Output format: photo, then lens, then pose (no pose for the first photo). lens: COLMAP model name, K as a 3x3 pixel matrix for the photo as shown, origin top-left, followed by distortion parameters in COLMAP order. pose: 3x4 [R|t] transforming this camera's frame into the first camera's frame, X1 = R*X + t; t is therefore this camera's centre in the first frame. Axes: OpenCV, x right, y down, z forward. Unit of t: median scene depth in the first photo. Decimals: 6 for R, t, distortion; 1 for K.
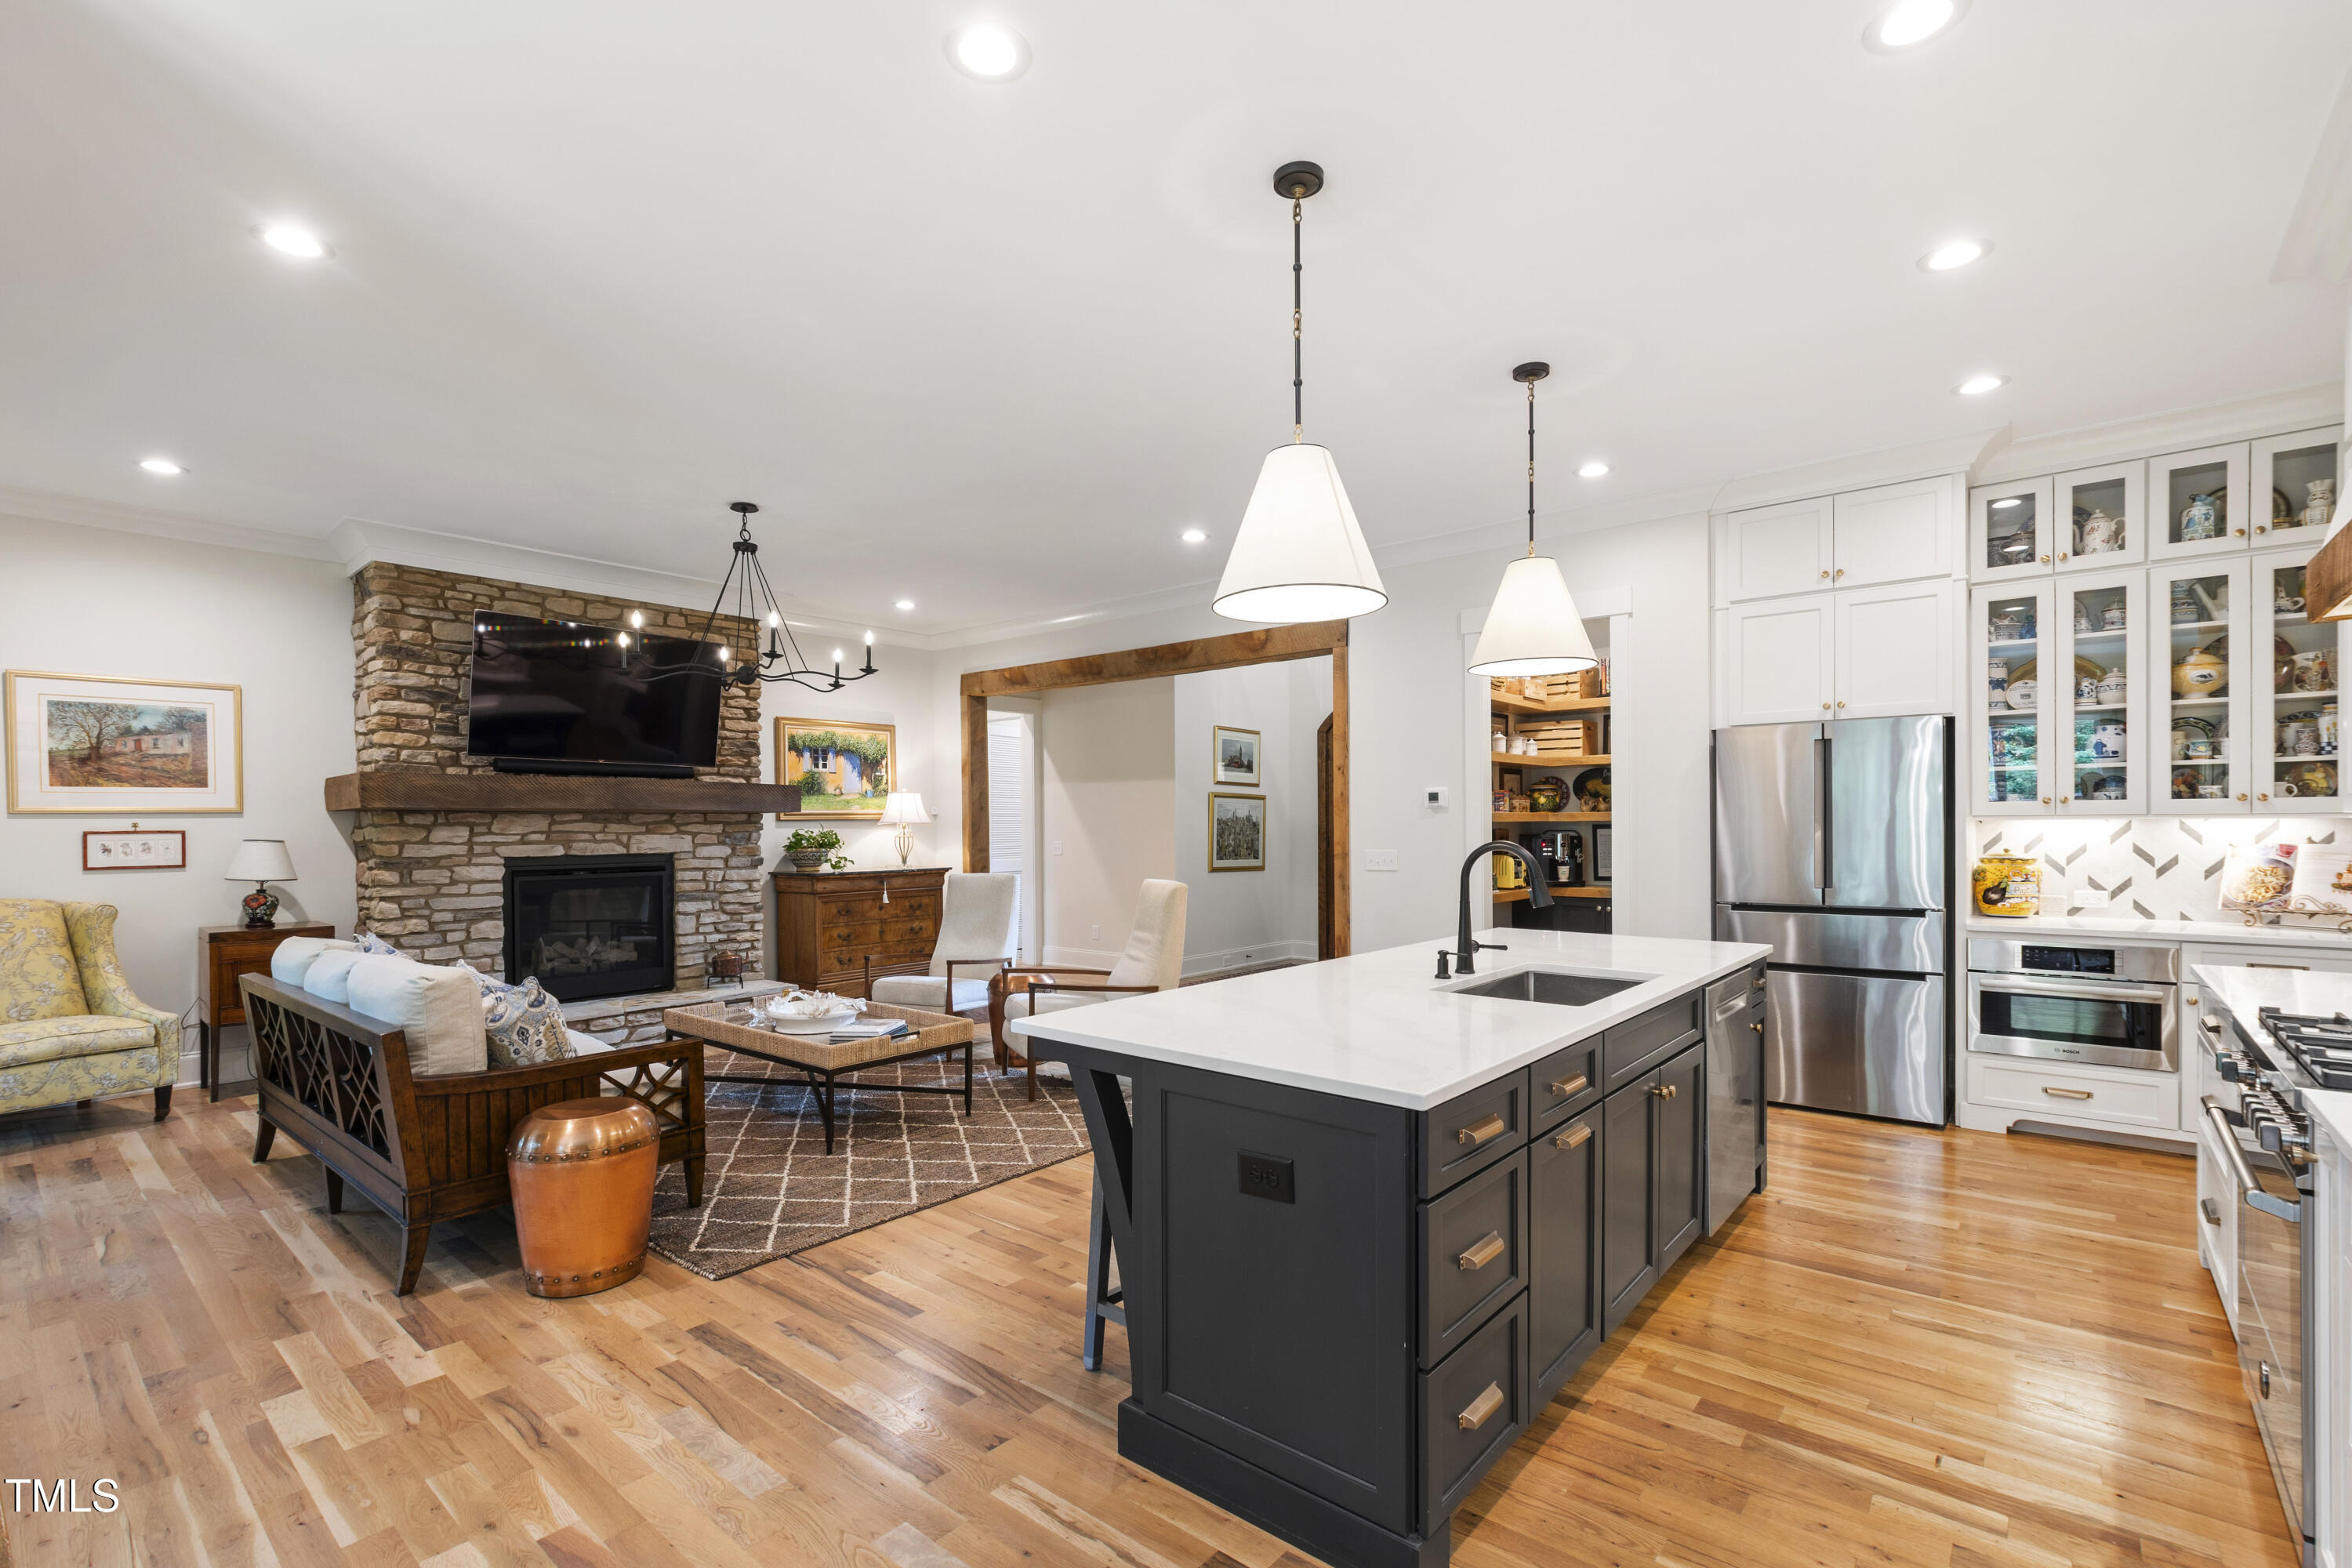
lens RADIAL K [[1043.7, 0, 1164.0], [0, 1043.7, 835.2], [0, 0, 1]] dist [0.003554, -0.000331]
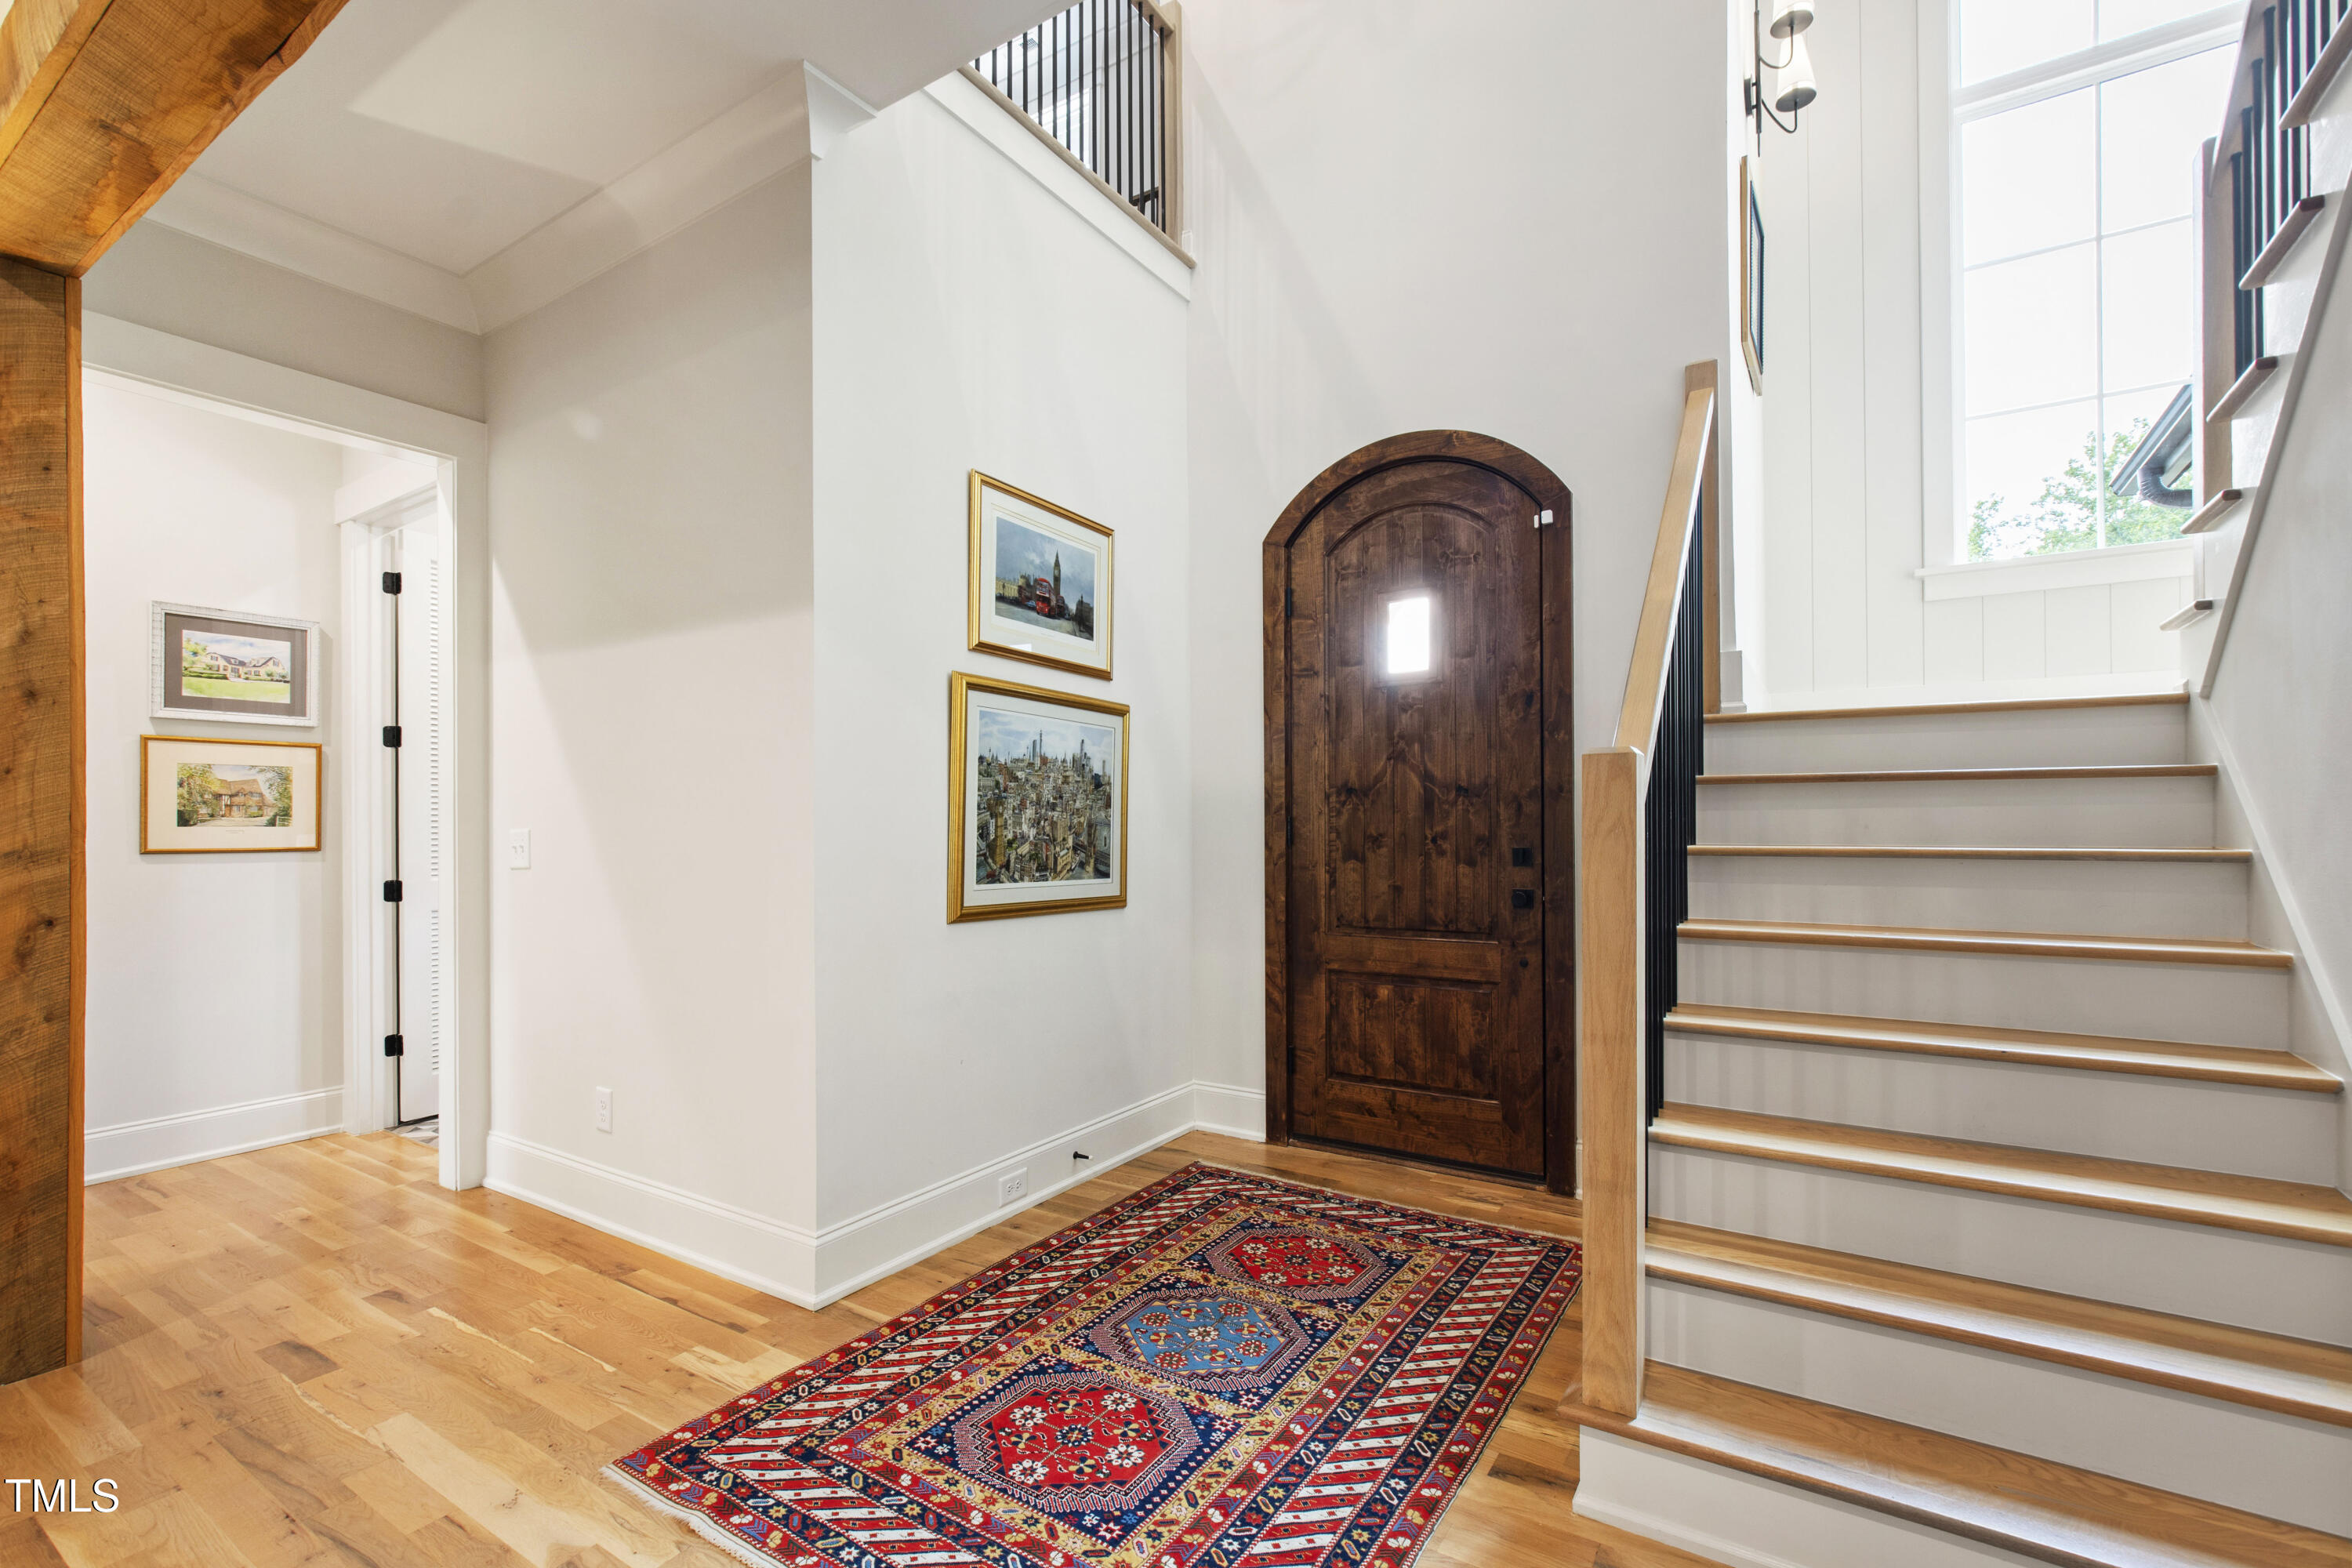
lens RADIAL K [[1043.7, 0, 1188.6], [0, 1043.7, 824.4], [0, 0, 1]] dist [0.003554, -0.000331]
pose [[0.990078, 0.001521, 0.140514, 0.094386], [0.000230, 0.999923, -0.012447, 0.012436], [-0.140522, 0.012356, 0.990001, 0.895842]]
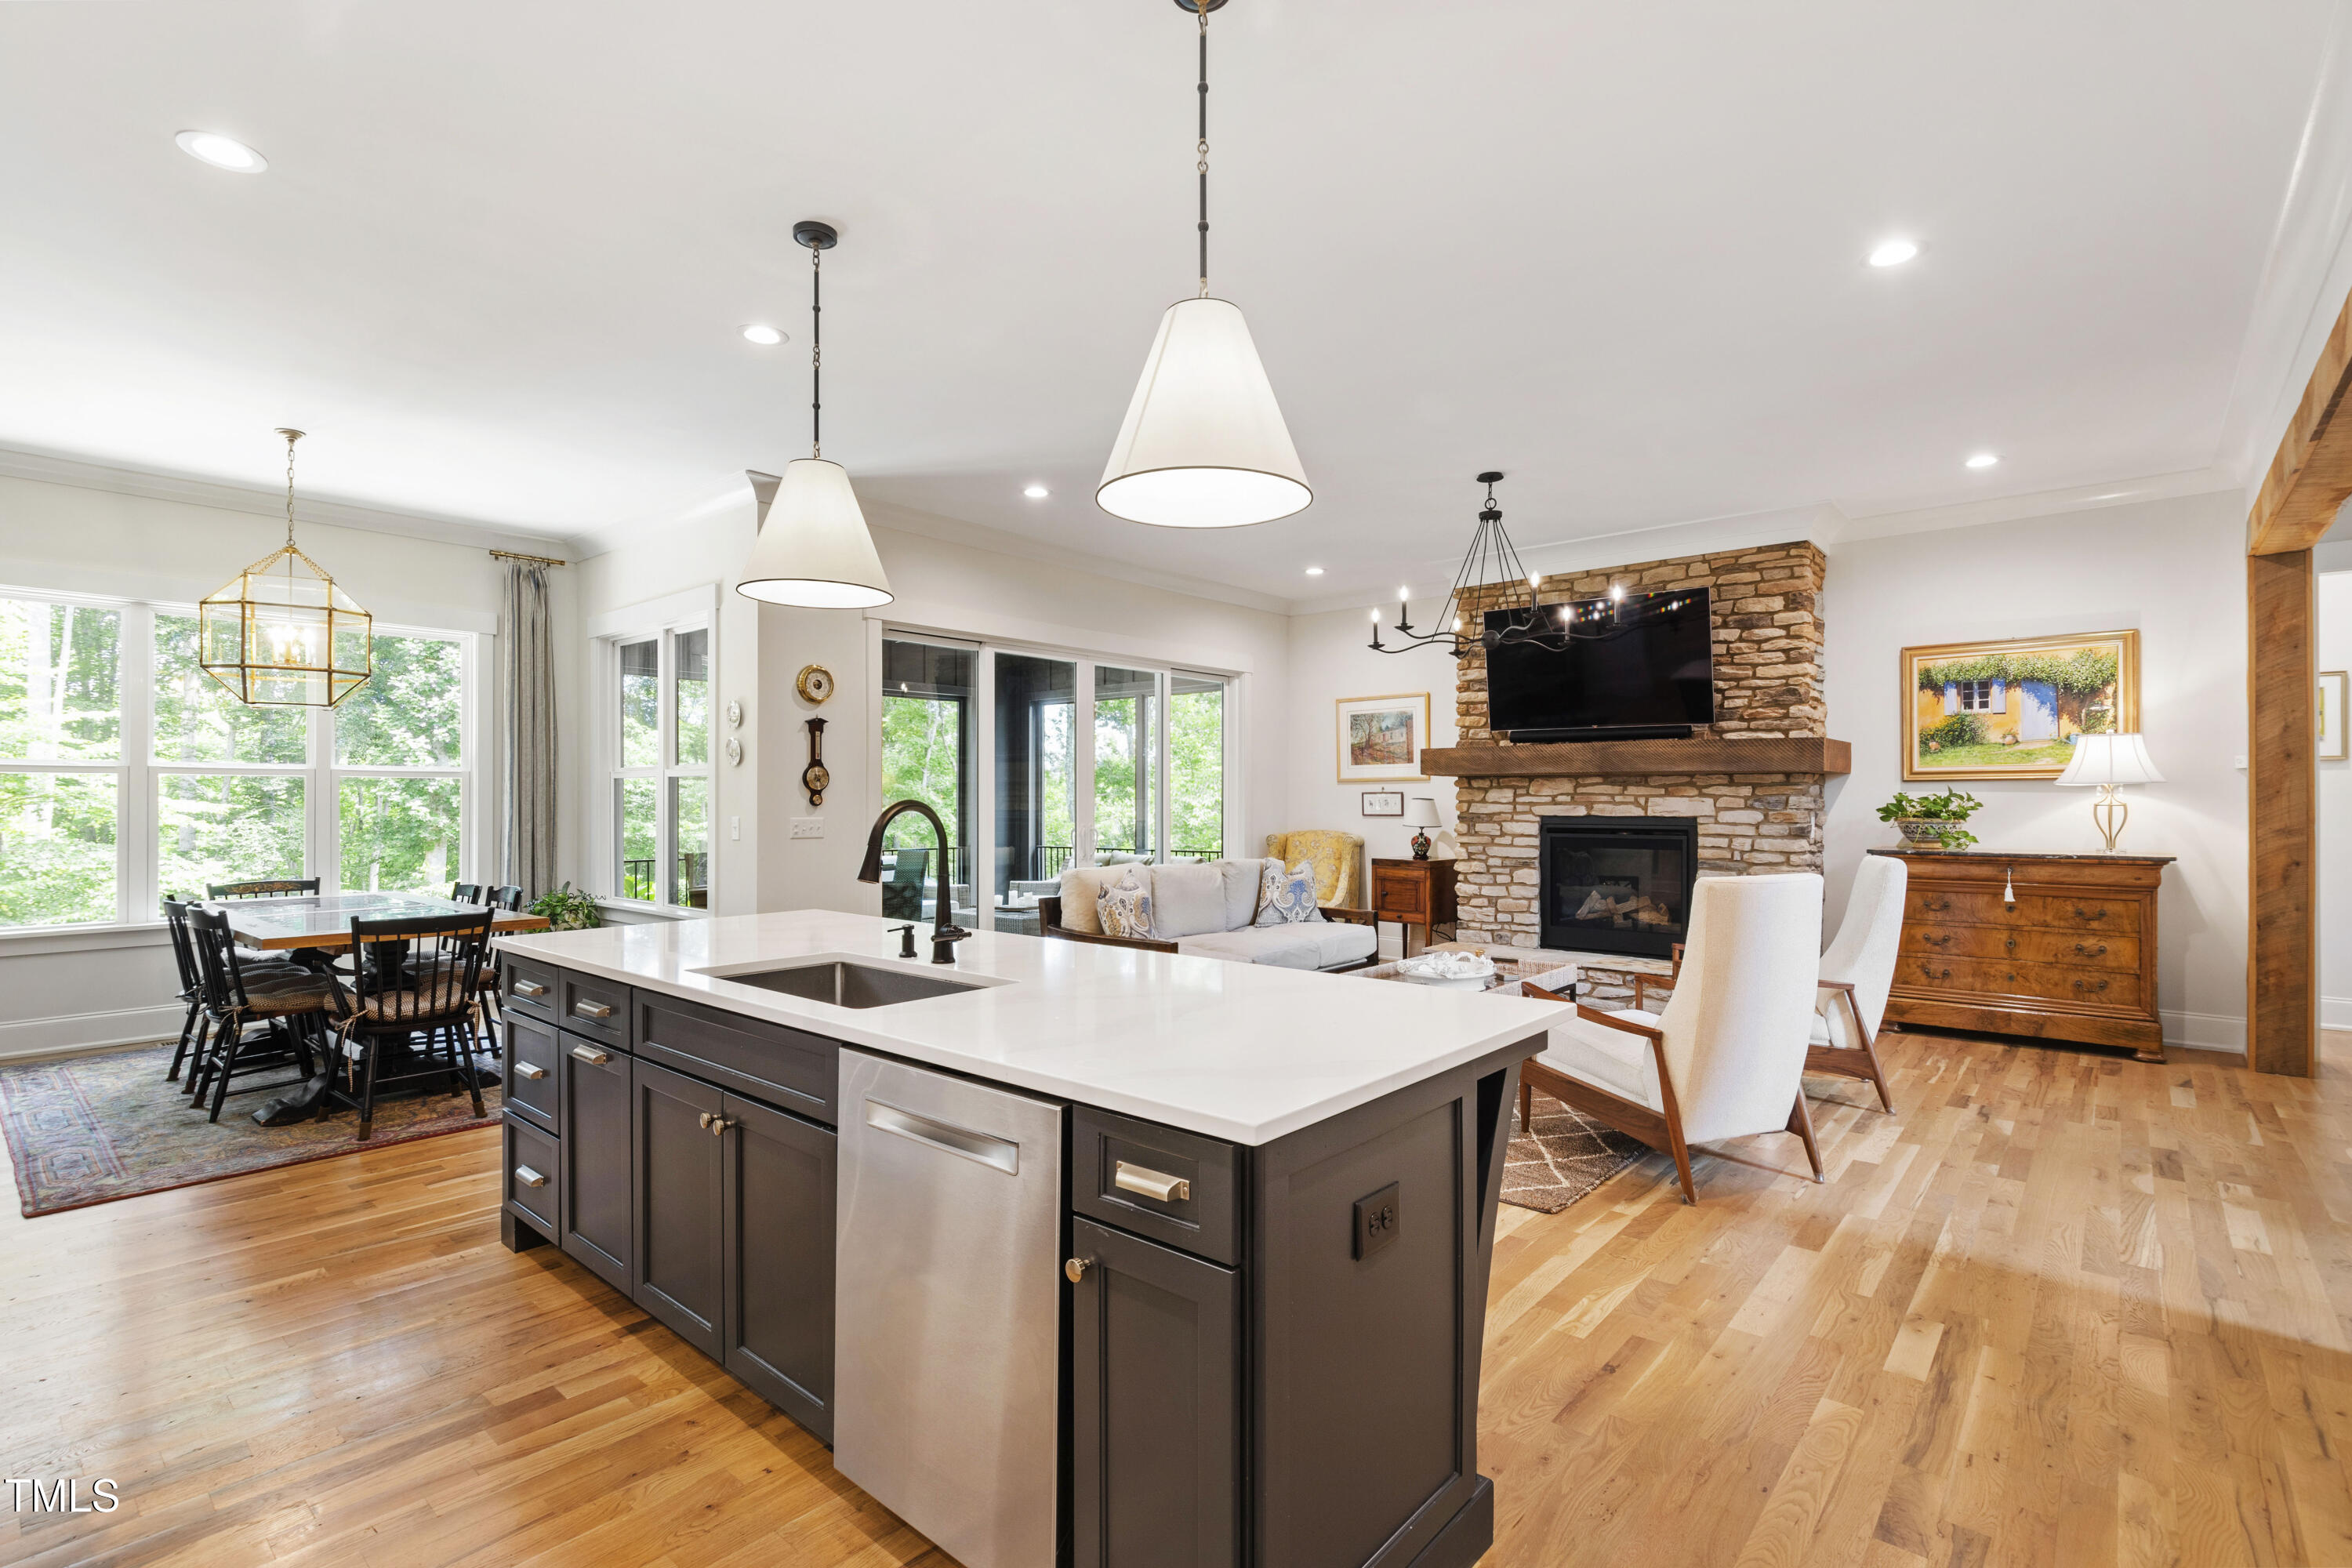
lens RADIAL K [[1088.5, 0, 1178.1], [0, 1088.5, 792.1], [0, 0, 1]] dist [-0.001921, -0.000147]
pose [[-0.005962, -0.000366, -0.999982, 0.510368], [-0.010235, 0.999948, -0.000305, -0.000247], [0.999930, 0.010233, -0.005965, 0.535173]]
